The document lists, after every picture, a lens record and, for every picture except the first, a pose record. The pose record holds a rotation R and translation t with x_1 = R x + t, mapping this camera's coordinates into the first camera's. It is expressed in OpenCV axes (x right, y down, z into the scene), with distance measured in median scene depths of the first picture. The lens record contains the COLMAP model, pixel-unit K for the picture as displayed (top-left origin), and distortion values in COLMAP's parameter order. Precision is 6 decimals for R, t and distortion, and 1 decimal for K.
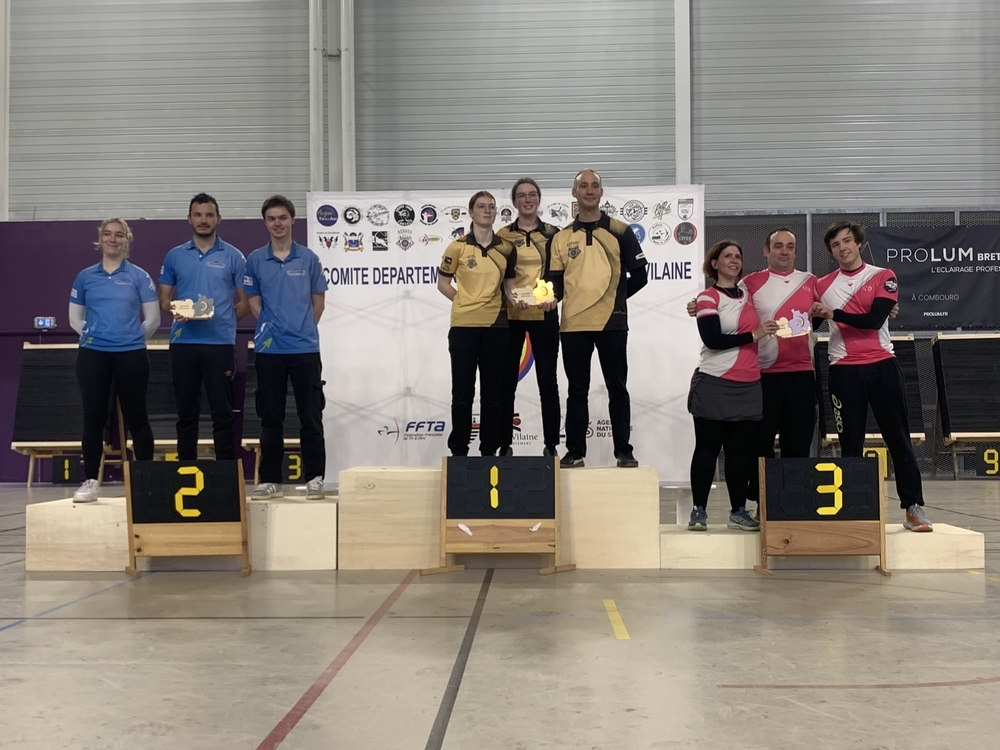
lens RADIAL K [[998.0, 0, 495.5], [0, 998.0, 427.1], [0, 0, 1]] dist [0.032012, -0.022083]
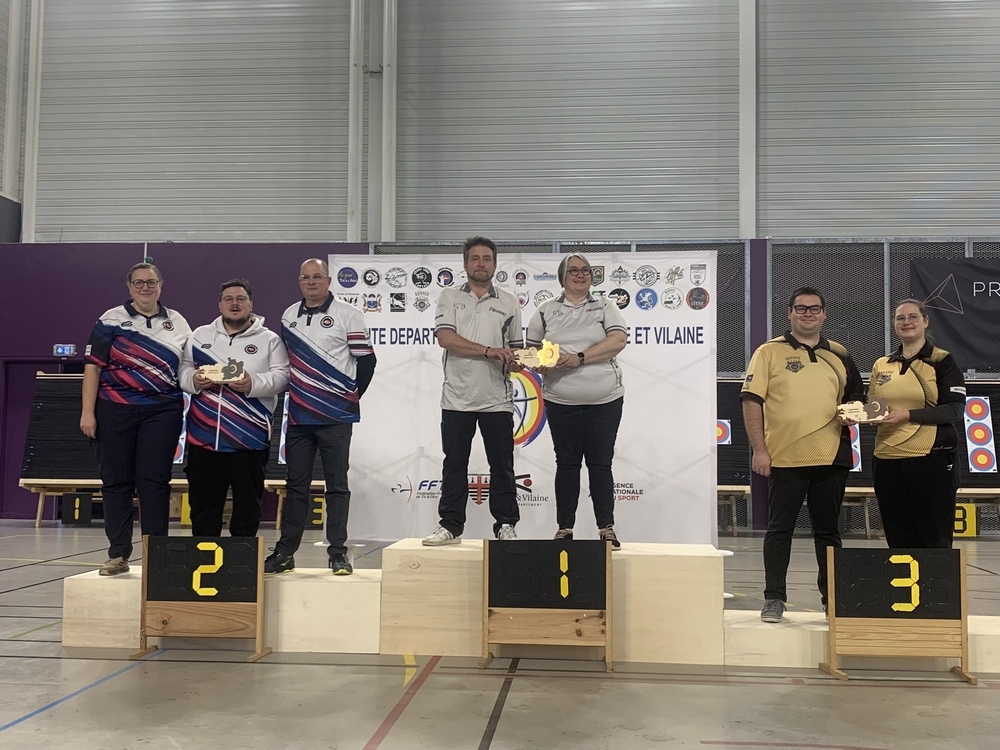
lens RADIAL K [[1141.2, 0, 500.0], [0, 1141.2, 375.0], [0, 0, 1]] dist [0.136436, -0.396483]
pose [[0.998390, 0.013193, -0.055161, 0.054270], [-0.017049, 0.997400, -0.070025, -0.031825], [0.054093, 0.070853, 0.996019, -0.153897]]
